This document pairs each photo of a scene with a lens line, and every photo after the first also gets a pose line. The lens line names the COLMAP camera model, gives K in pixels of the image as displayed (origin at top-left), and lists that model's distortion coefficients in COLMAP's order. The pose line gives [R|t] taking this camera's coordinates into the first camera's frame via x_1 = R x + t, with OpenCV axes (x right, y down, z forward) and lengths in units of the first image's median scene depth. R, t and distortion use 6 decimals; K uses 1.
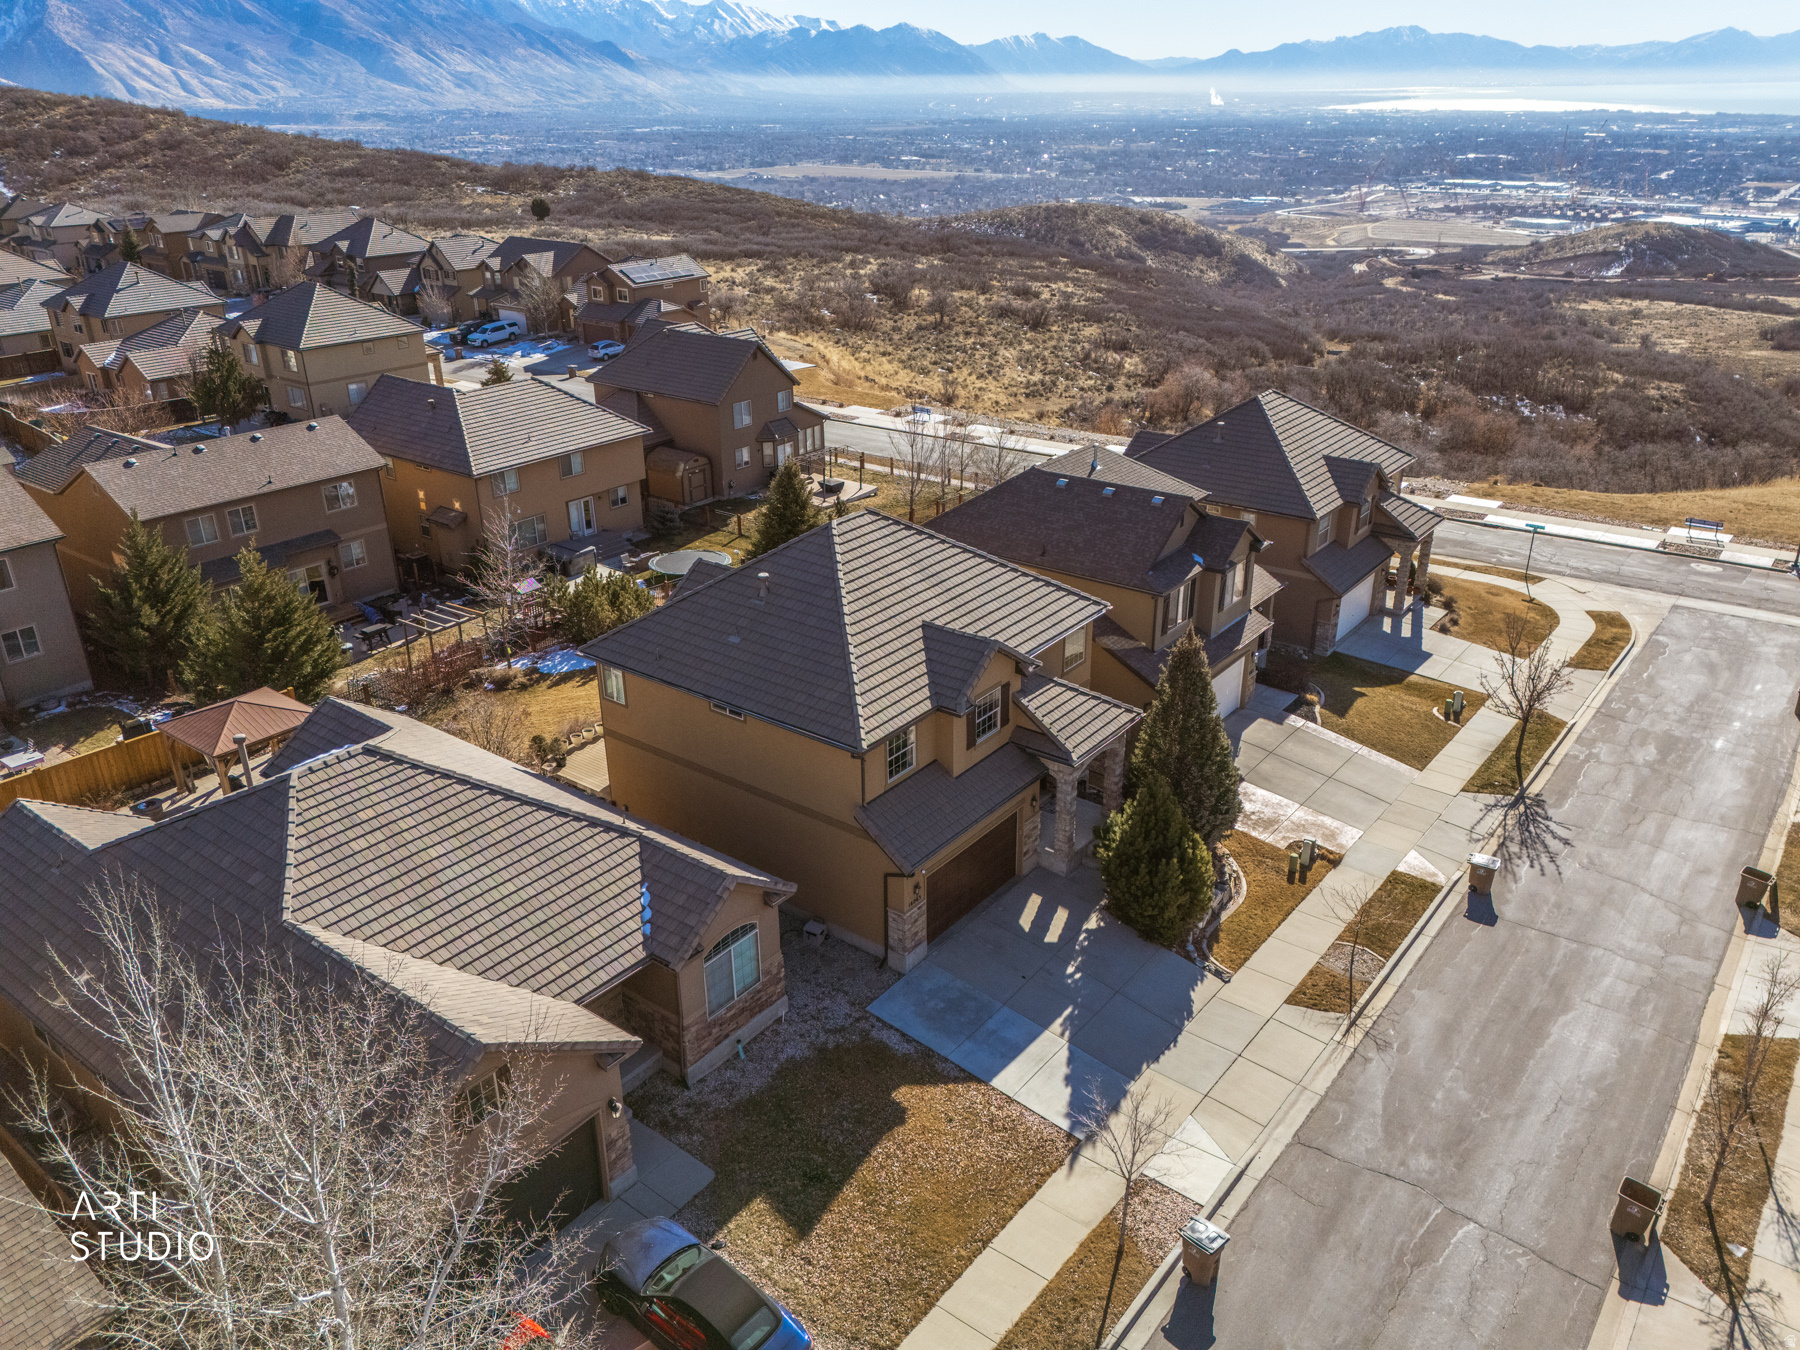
lens RADIAL K [[1322.1, 0, 914.8], [0, 1322.1, 687.2], [0, 0, 1]] dist [0.074608, -0.060770]
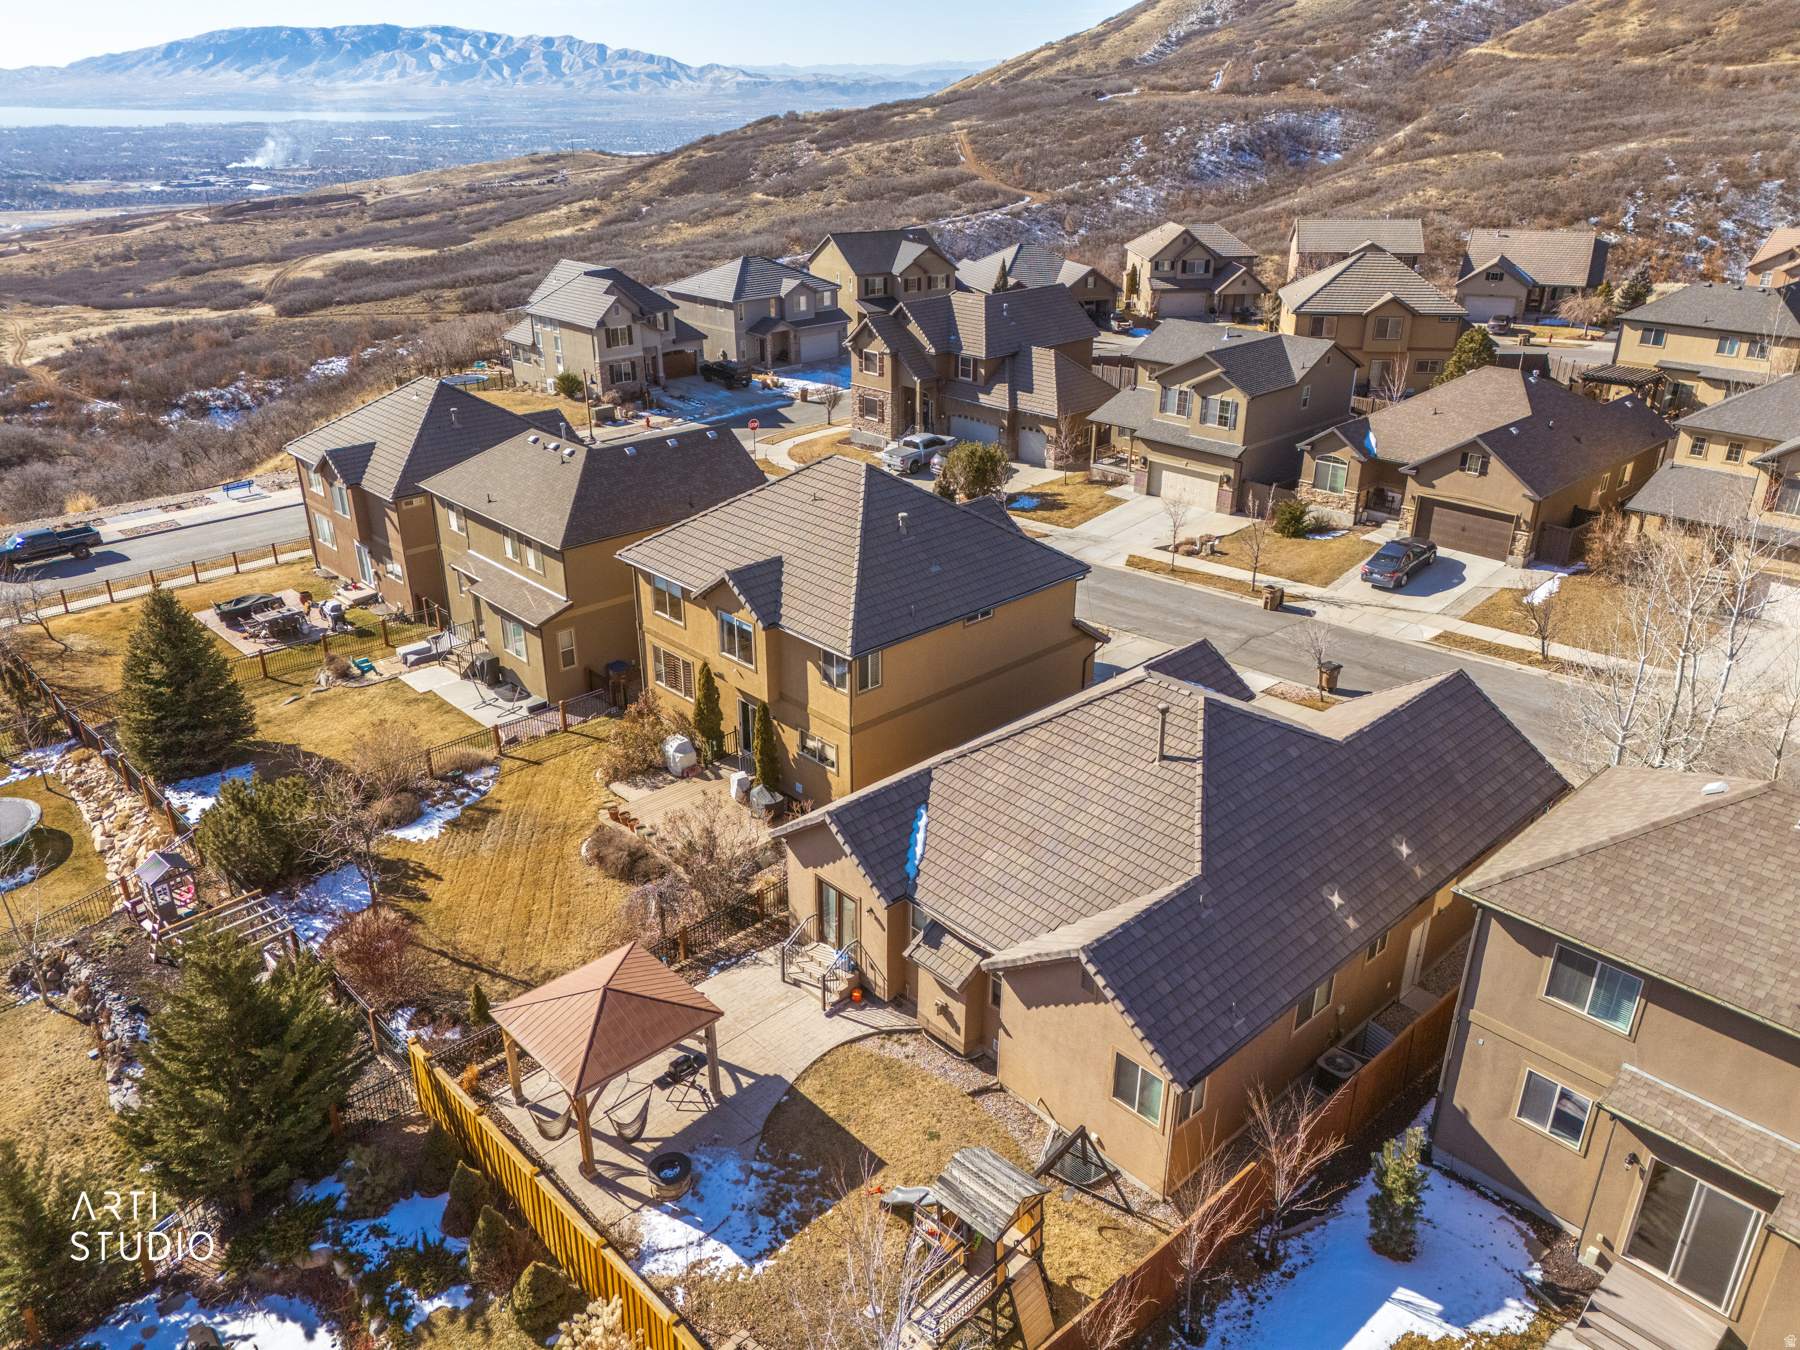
lens RADIAL K [[1322.1, 0, 915.3], [0, 1322.1, 671.3], [0, 0, 1]] dist [0.074608, -0.060770]
pose [[0.160925, -0.398378, 0.902994, -0.908623], [0.414857, 0.857471, 0.304362, -0.236117], [-0.895543, 0.325634, 0.303259, 0.529781]]
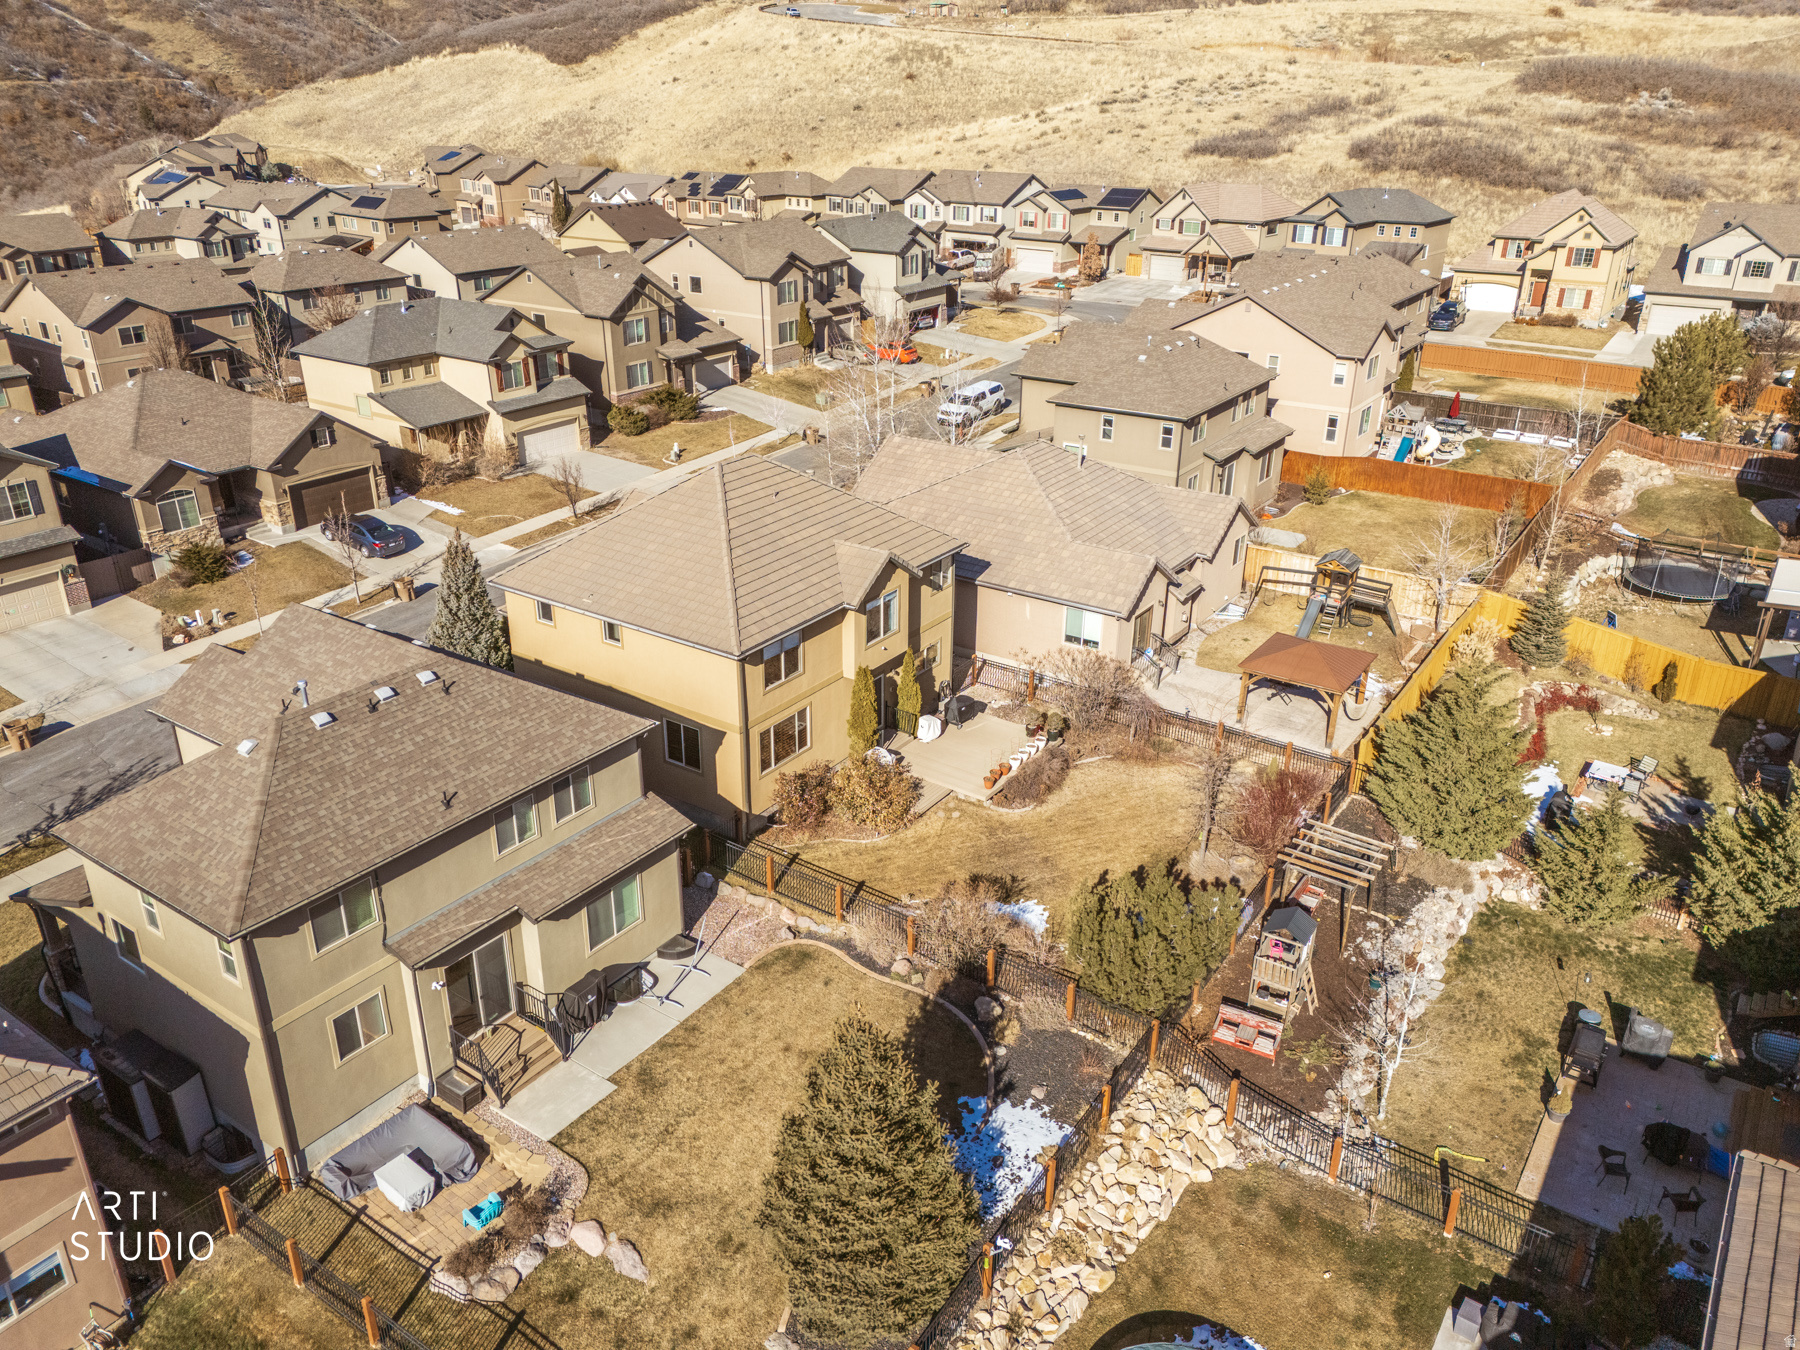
lens RADIAL K [[1322.1, 0, 917.3], [0, 1322.1, 663.8], [0, 0, 1]] dist [0.074608, -0.060770]
pose [[-0.999004, 0.024530, -0.037271, -0.129886], [-0.011748, 0.661247, 0.750076, -0.695541], [0.043045, 0.749767, -0.660300, 1.511817]]
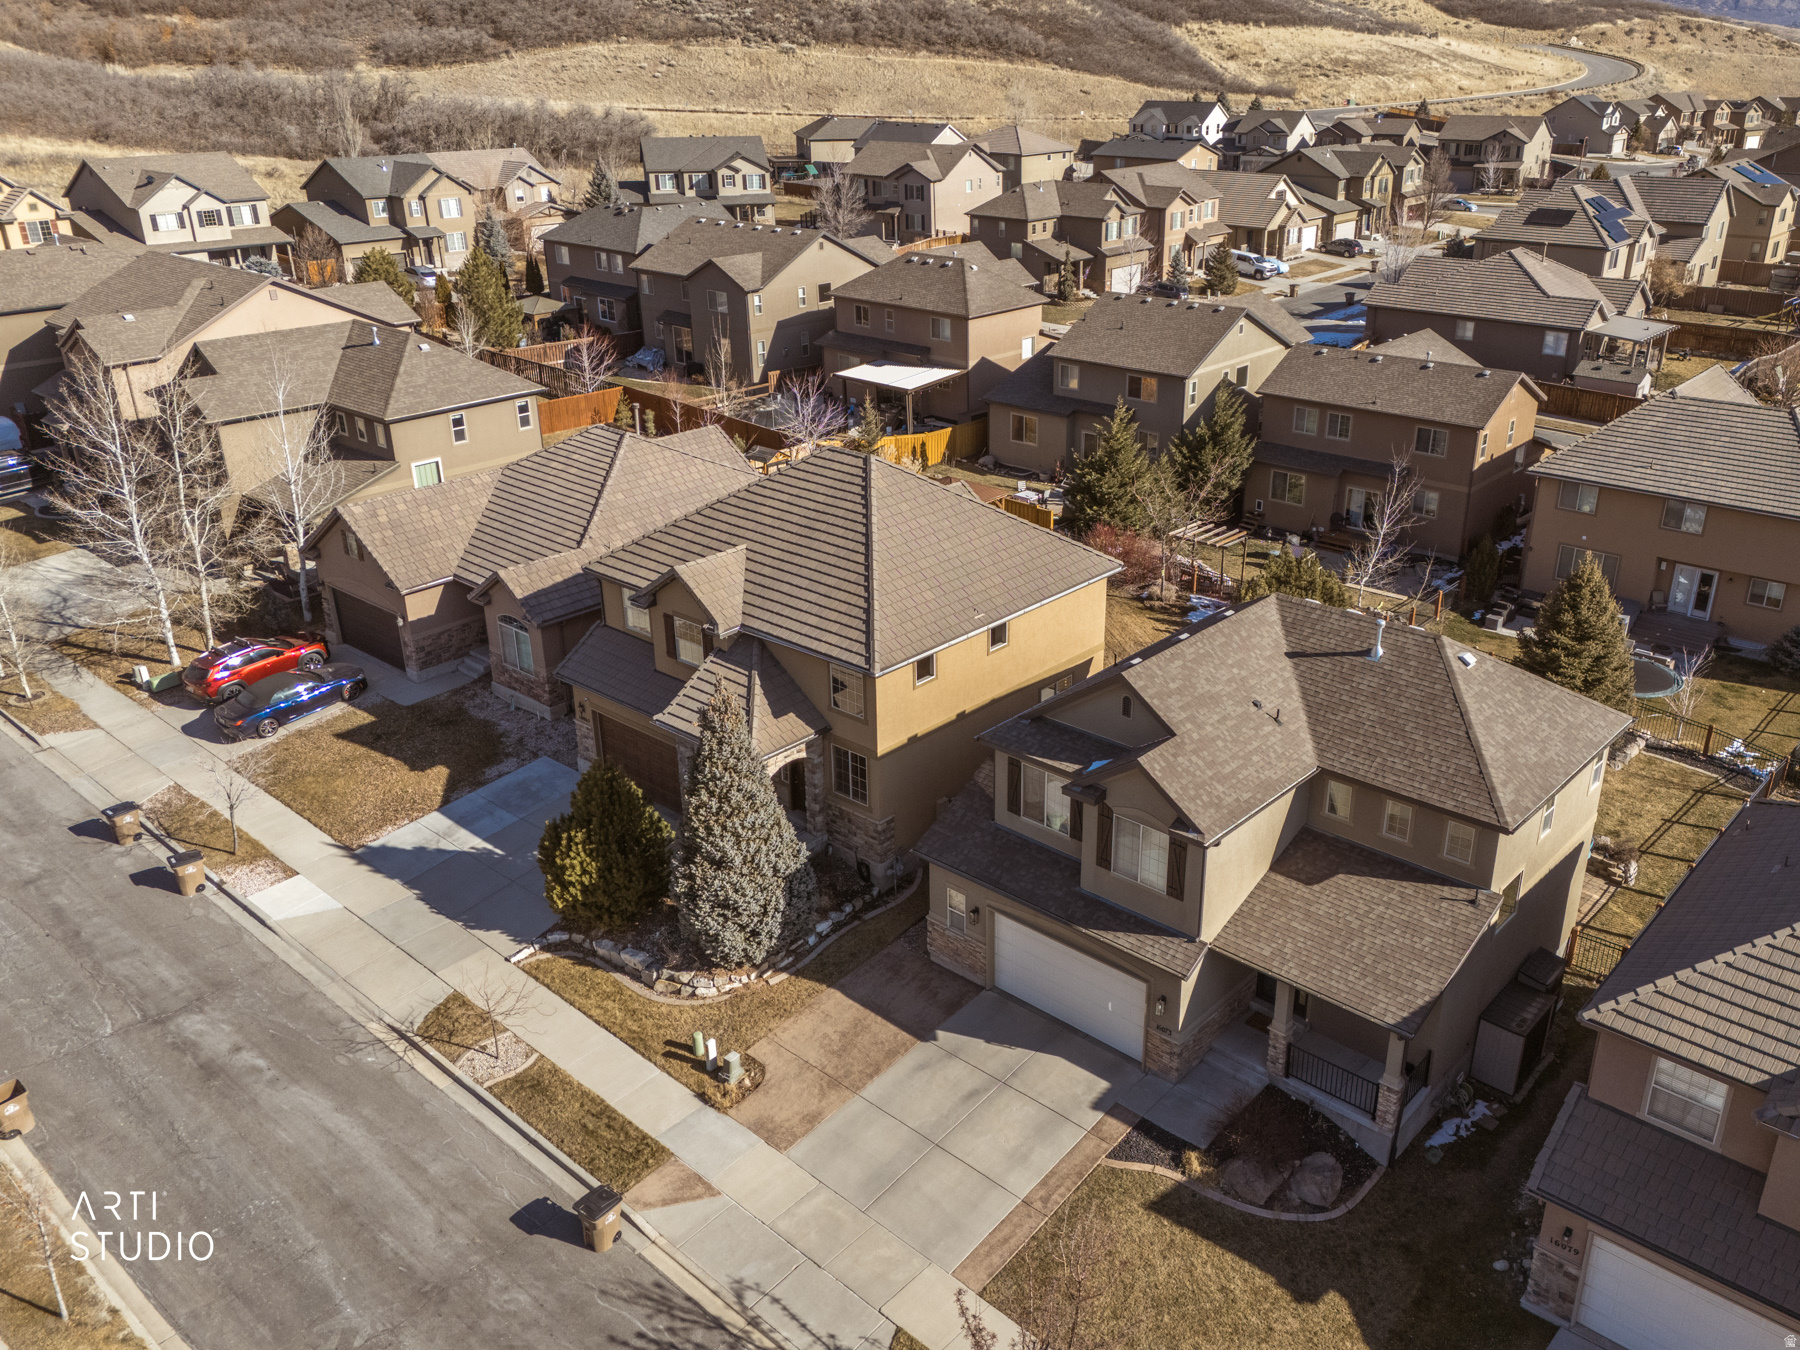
lens RADIAL K [[1494.3, 0, 1004.4], [0, 1494.3, 632.3], [0, 0, 1]] dist [0.075070, -0.056585]
pose [[-0.055986, 0.383525, -0.921832, 0.843035], [-0.414503, 0.831027, 0.370920, -0.393549], [0.908324, 0.402868, 0.112446, 0.829900]]
